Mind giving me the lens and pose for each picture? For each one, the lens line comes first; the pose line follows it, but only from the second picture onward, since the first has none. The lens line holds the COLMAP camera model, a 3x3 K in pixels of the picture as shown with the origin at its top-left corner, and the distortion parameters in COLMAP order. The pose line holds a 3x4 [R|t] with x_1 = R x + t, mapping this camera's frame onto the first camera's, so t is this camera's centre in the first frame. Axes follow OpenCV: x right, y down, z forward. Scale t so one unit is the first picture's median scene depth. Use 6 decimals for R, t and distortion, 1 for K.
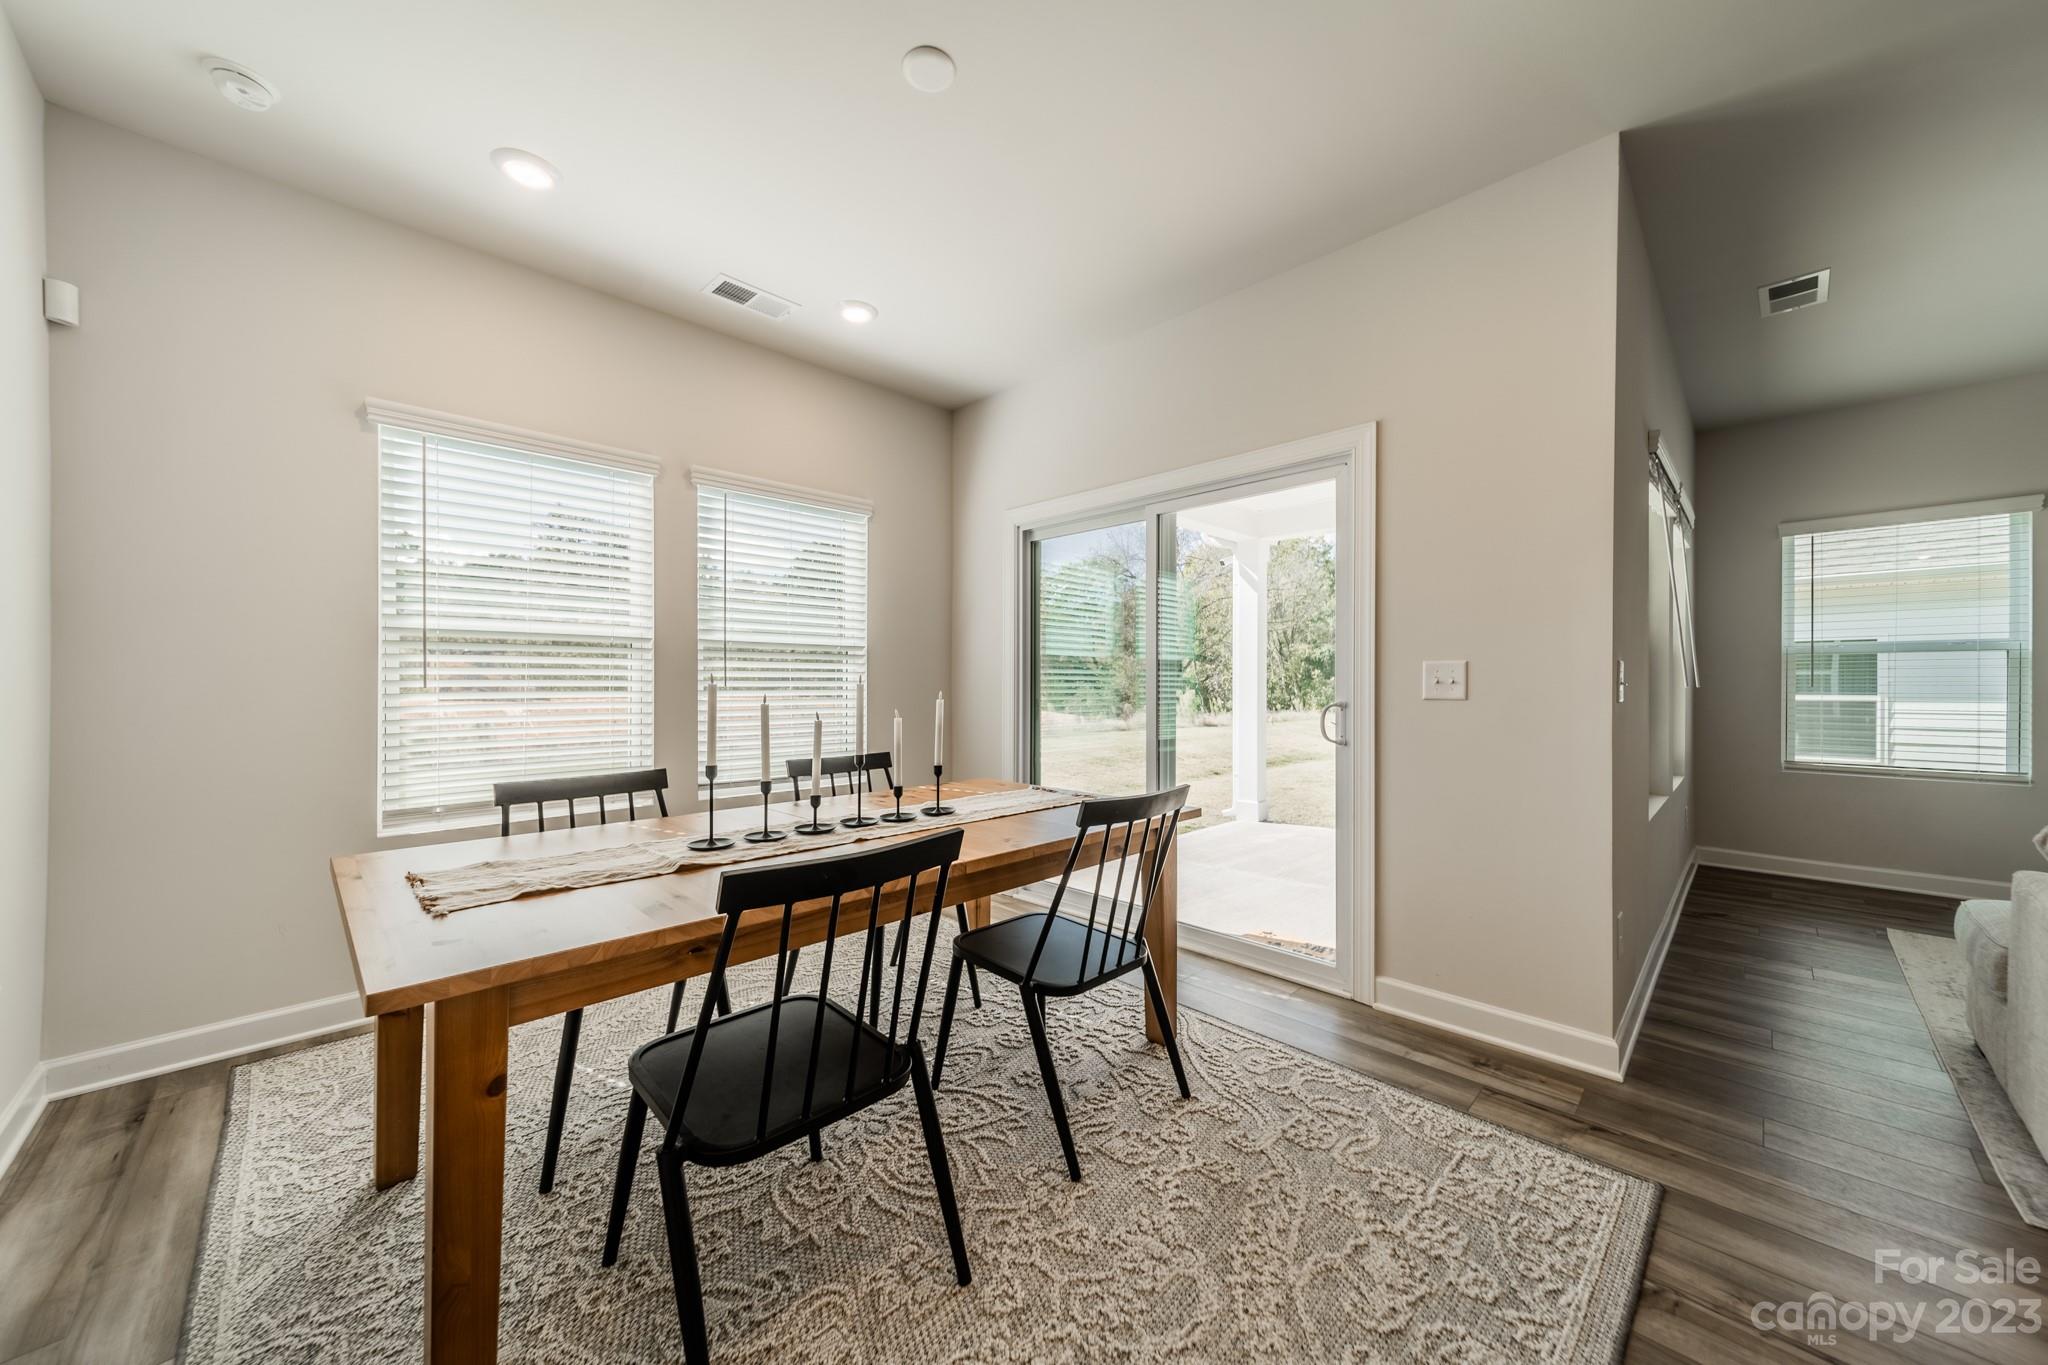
lens RADIAL K [[738.3, 0, 1046.0], [0, 738.3, 682.5], [0, 0, 1]] dist [0.005006, -0.000079]
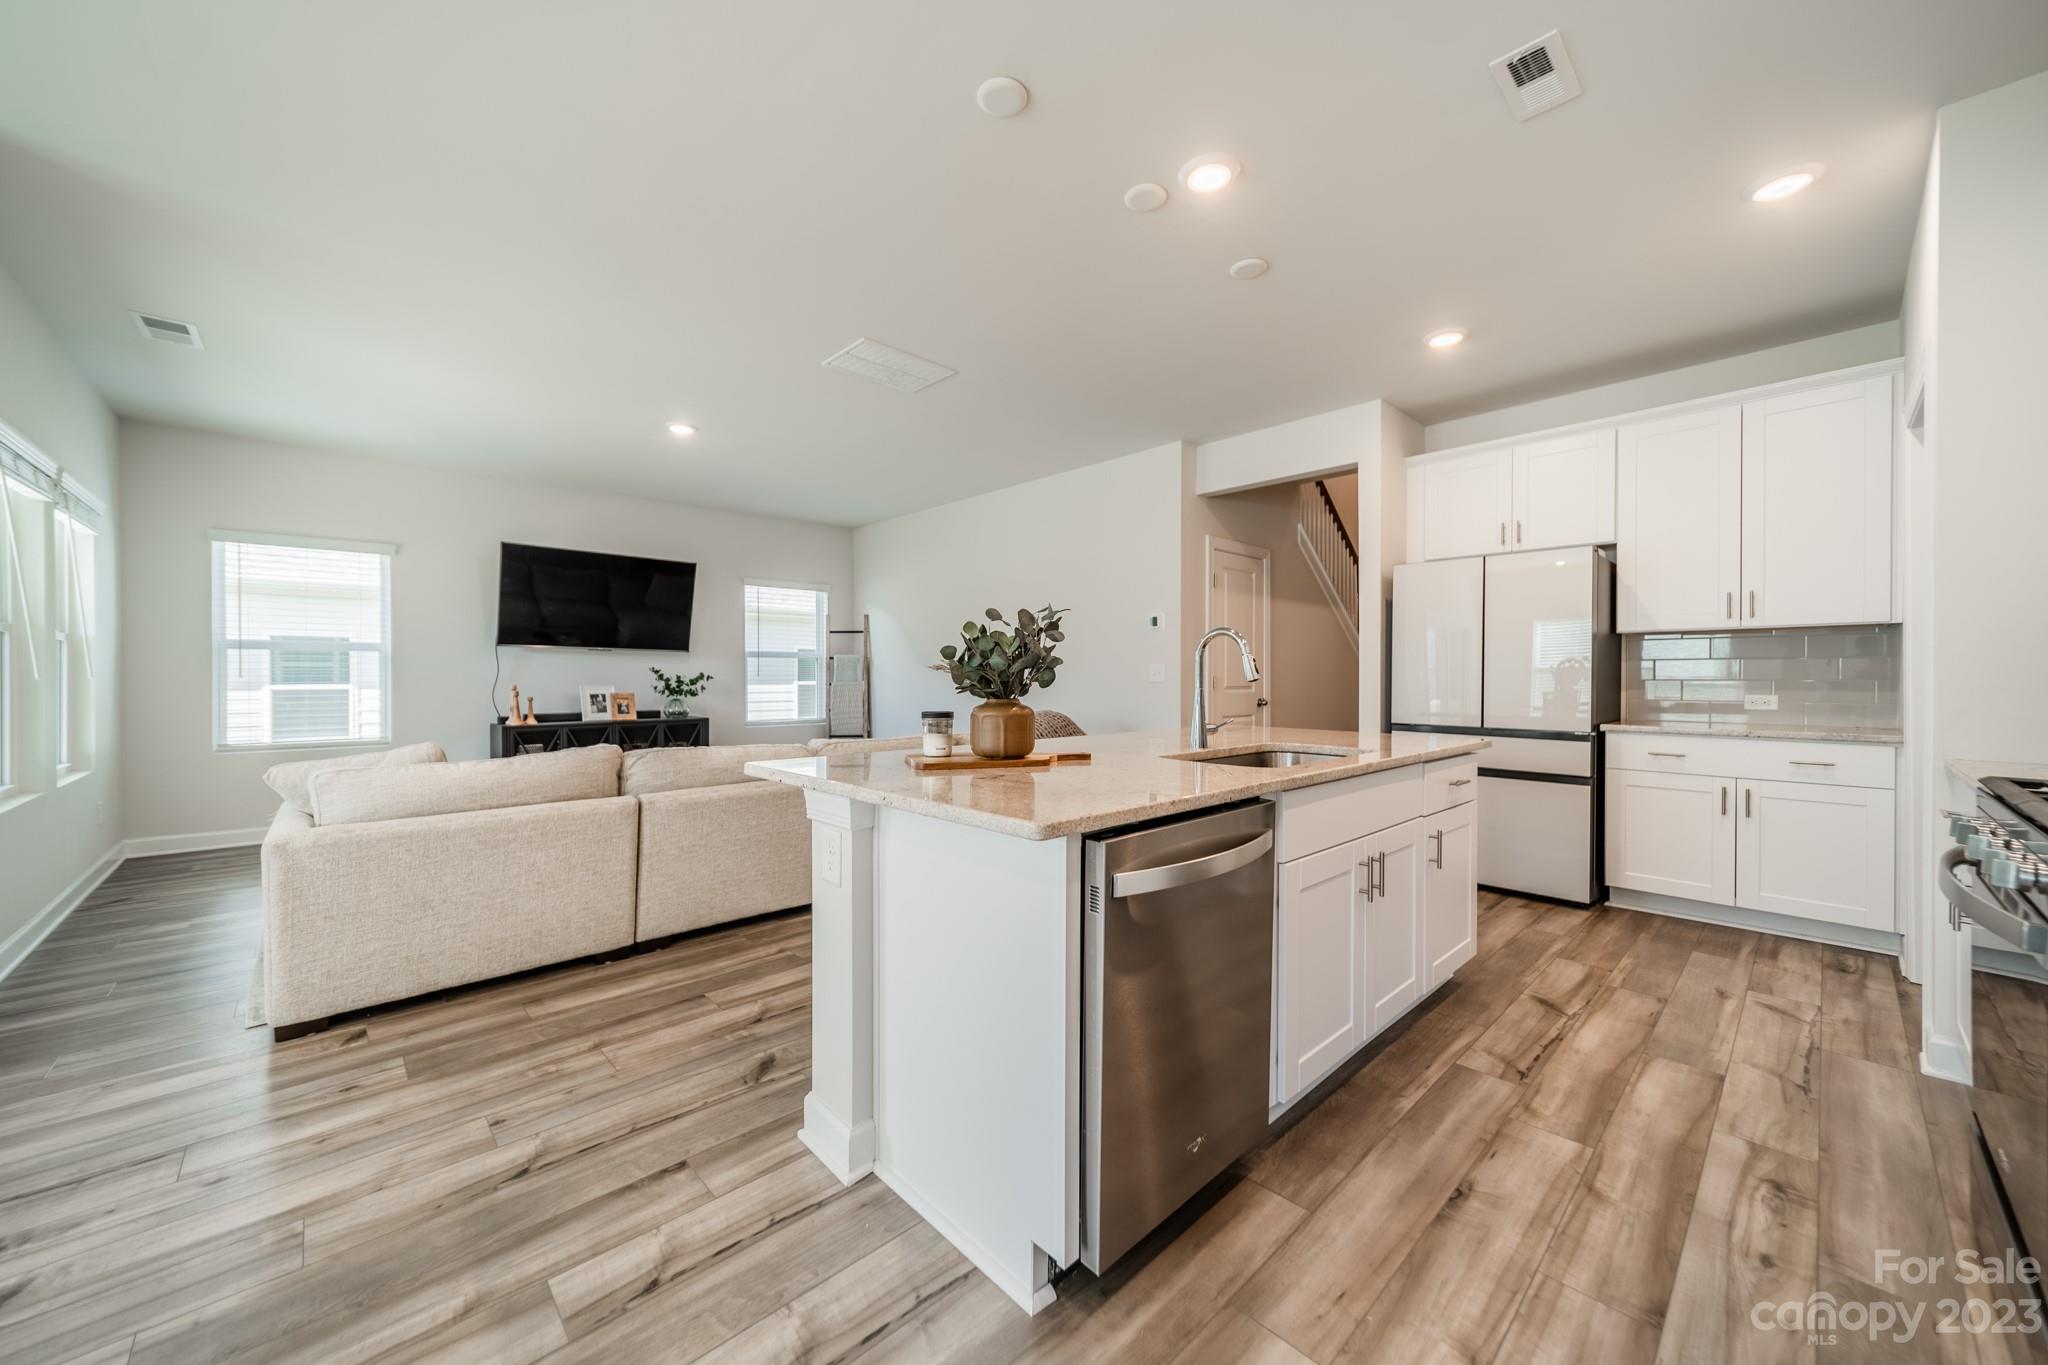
lens RADIAL K [[738.3, 0, 1006.6], [0, 738.3, 678.2], [0, 0, 1]] dist [0.005006, -0.000079]
pose [[0.053134, -0.003990, 0.998579, -0.033093], [-0.000388, 0.999992, 0.004016, 0.000537], [-0.998587, -0.000601, 0.053132, -0.237280]]
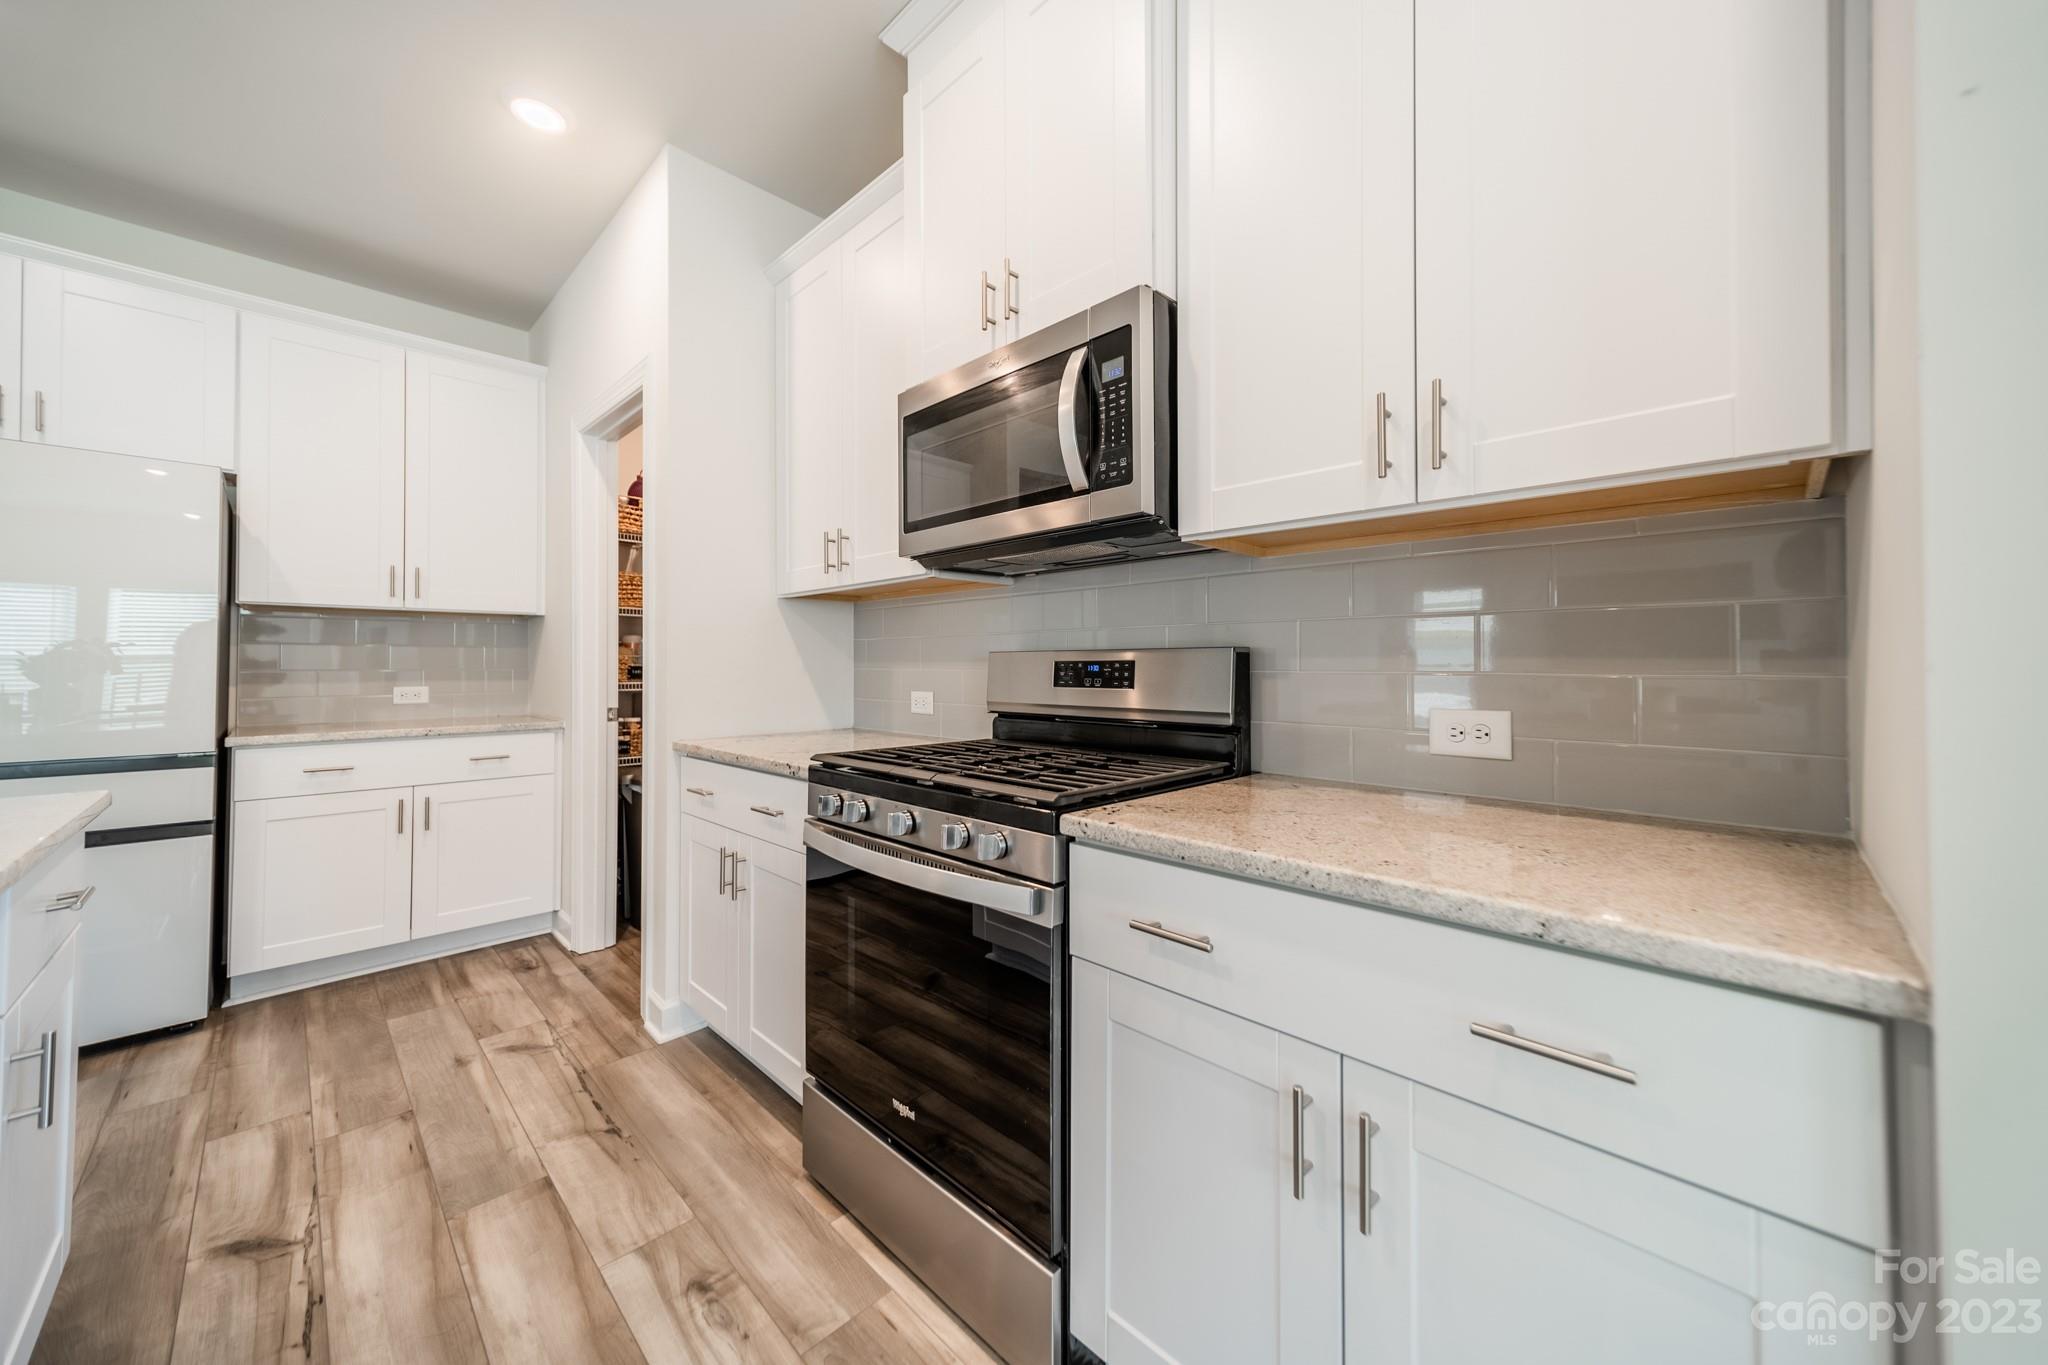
lens RADIAL K [[738.3, 0, 1051.1], [0, 738.3, 655.7], [0, 0, 1]] dist [0.005006, -0.000079]
pose [[-0.999900, -0.002086, -0.013987, 0.248936], [-0.001879, 0.999889, -0.014781, 0.000922], [0.014016, -0.014754, -0.999793, -0.298604]]
